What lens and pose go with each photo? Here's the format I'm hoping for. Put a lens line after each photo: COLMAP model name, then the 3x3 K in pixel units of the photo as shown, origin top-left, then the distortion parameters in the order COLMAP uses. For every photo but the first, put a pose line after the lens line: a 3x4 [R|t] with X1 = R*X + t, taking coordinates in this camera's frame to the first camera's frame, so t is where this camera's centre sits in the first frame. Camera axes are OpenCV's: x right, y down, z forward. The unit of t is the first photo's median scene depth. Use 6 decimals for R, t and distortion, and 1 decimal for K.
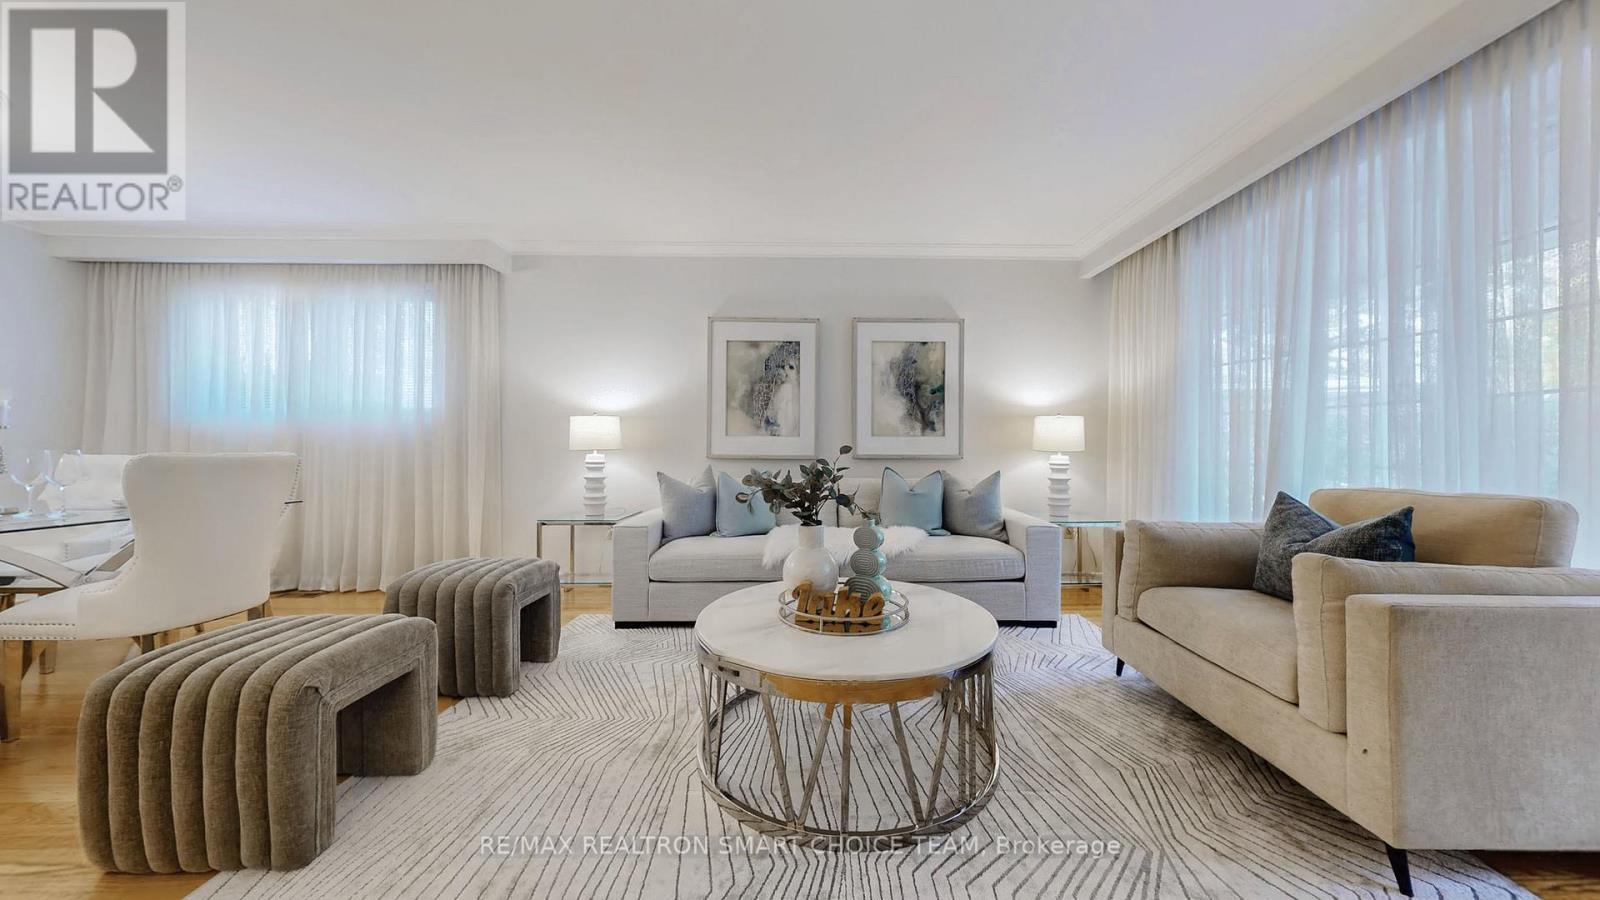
lens RADIAL K [[500.5, 0, 791.6], [0, 500.5, 450.8], [0, 0, 1]] dist [0.001126, 0.000069]
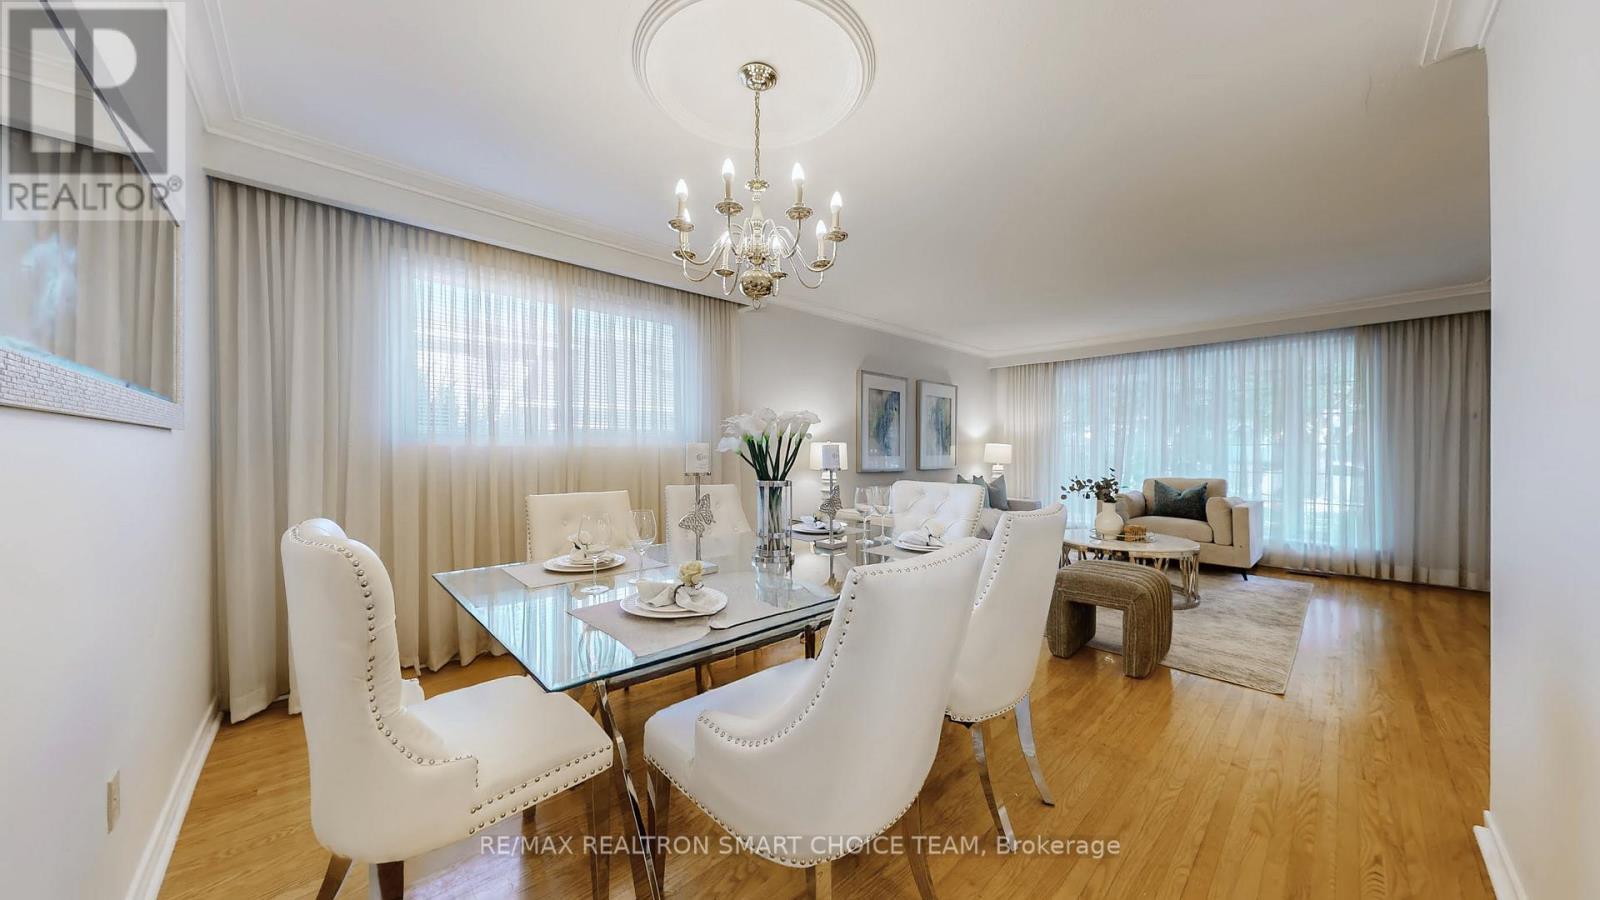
lens RADIAL K [[500.5, 0, 791.6], [0, 500.5, 450.8], [0, 0, 1]] dist [0.001126, 0.000069]
pose [[0.745015, -0.006856, 0.667013, -1.213578], [0.003729, 0.999974, 0.006114, -0.054689], [-0.667038, -0.002068, 0.745021, 0.106111]]
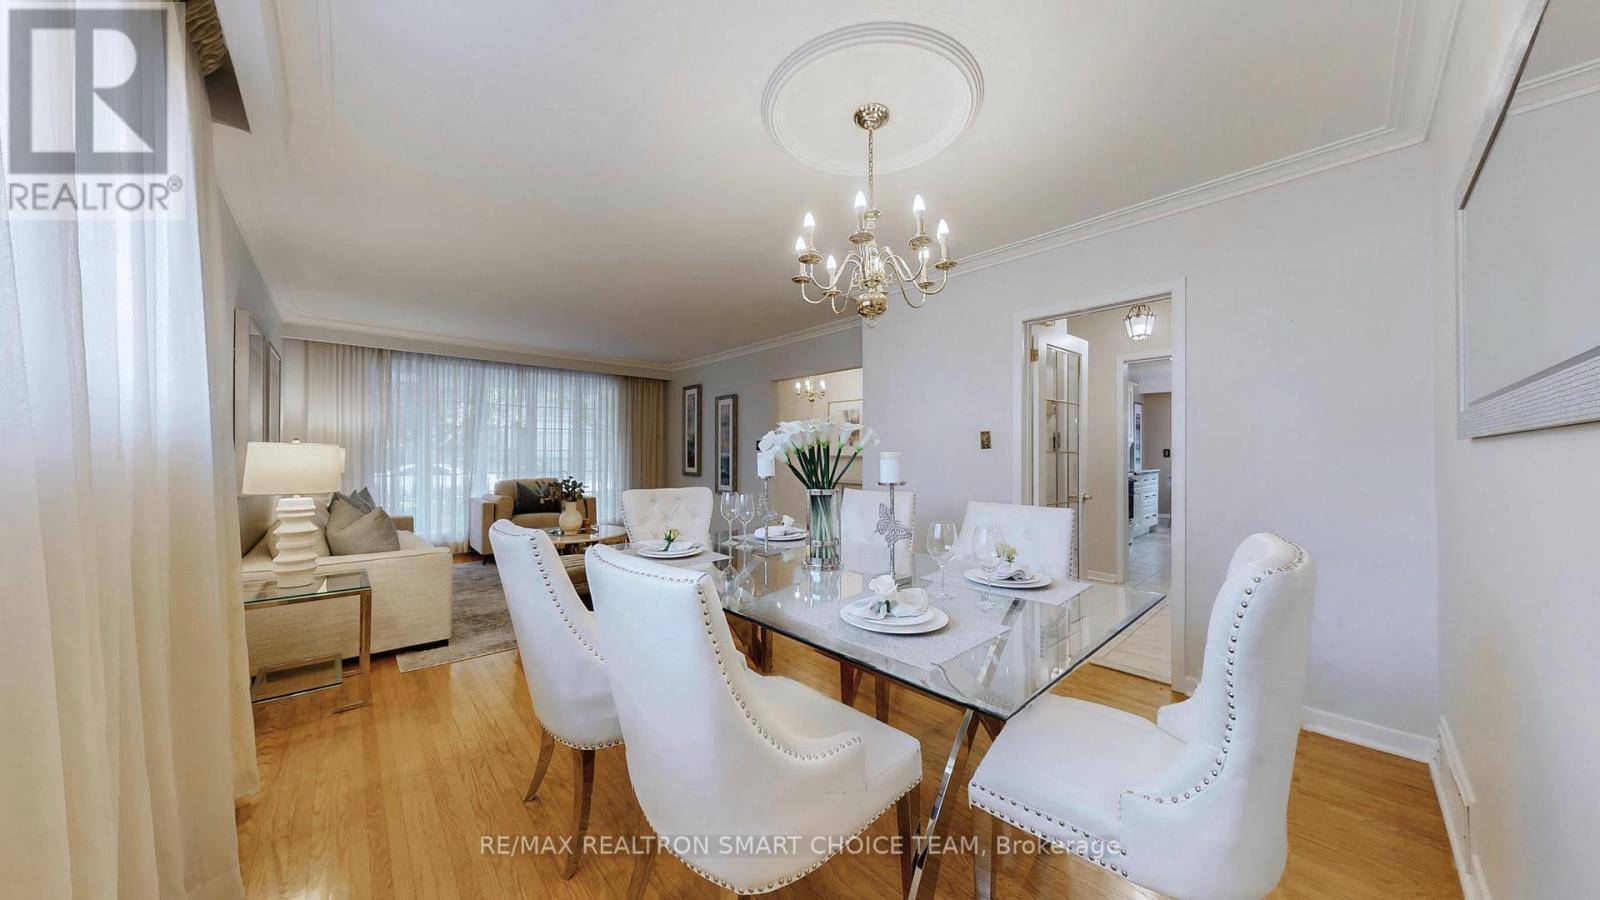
lens RADIAL K [[500.5, 0, 791.6], [0, 500.5, 450.8], [0, 0, 1]] dist [0.001126, 0.000069]
pose [[-0.646552, -0.002602, 0.762865, -1.250179], [-0.005894, 0.999981, -0.001585, -0.059093], [-0.762847, -0.005521, -0.646556, 0.836098]]
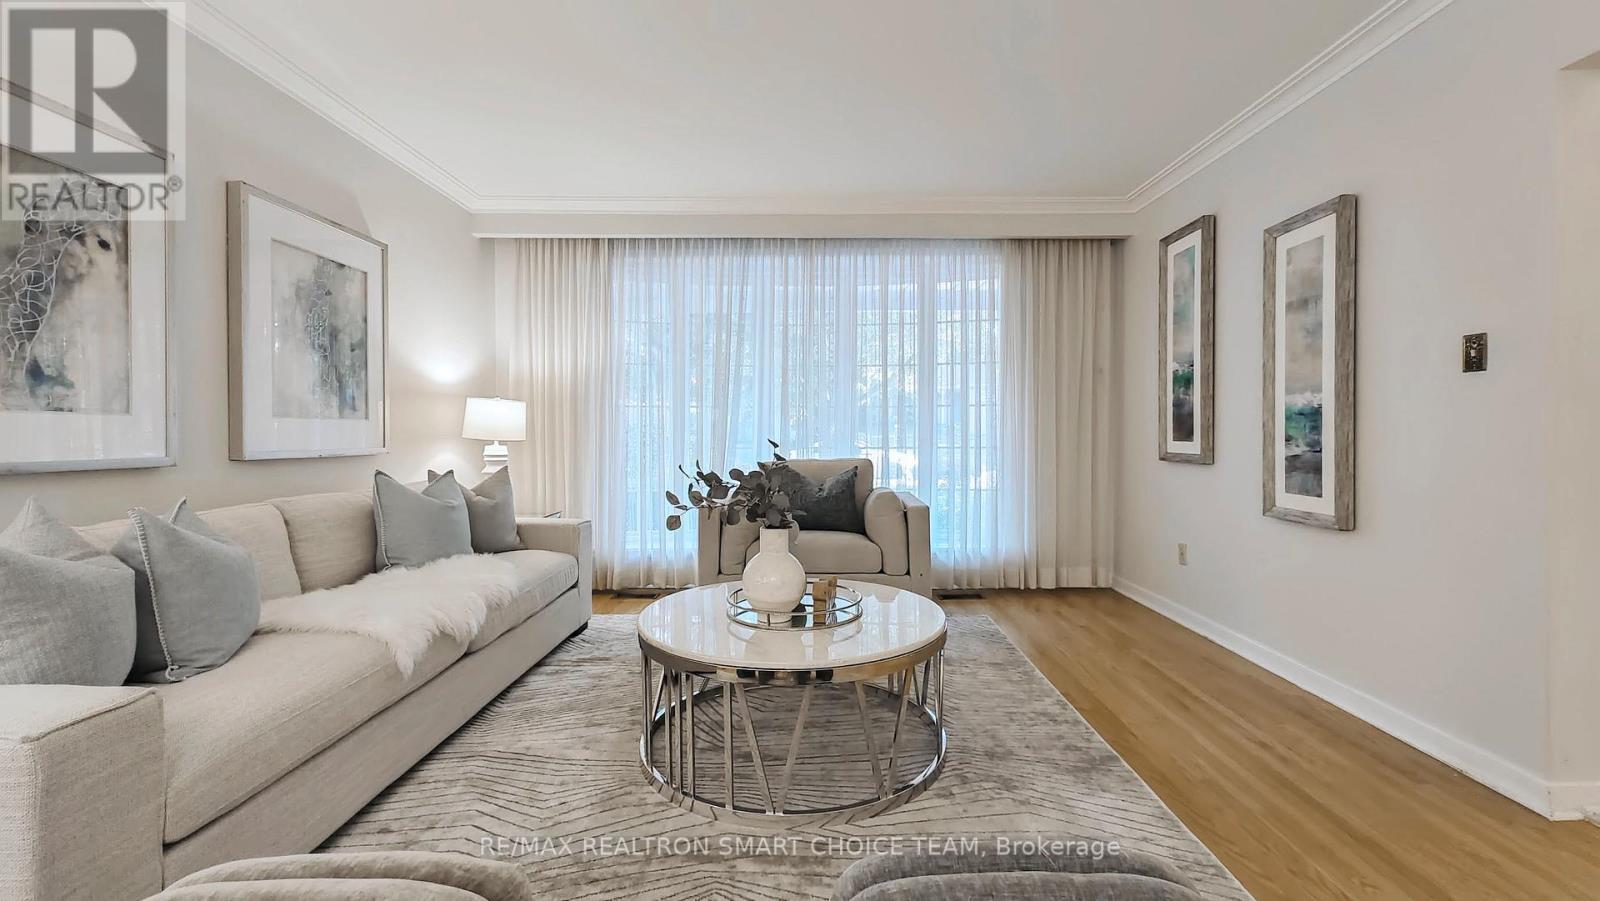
lens RADIAL K [[658.8, 0, 798.1], [0, 658.8, 433.1], [0, 0, 1]] dist [0.023908, -0.000048]
pose [[0.039727, -0.006856, 0.999187, -0.529639], [0.001916, 0.999975, 0.006786, -0.015896], [-0.999209, 0.001645, 0.039739, 0.413638]]
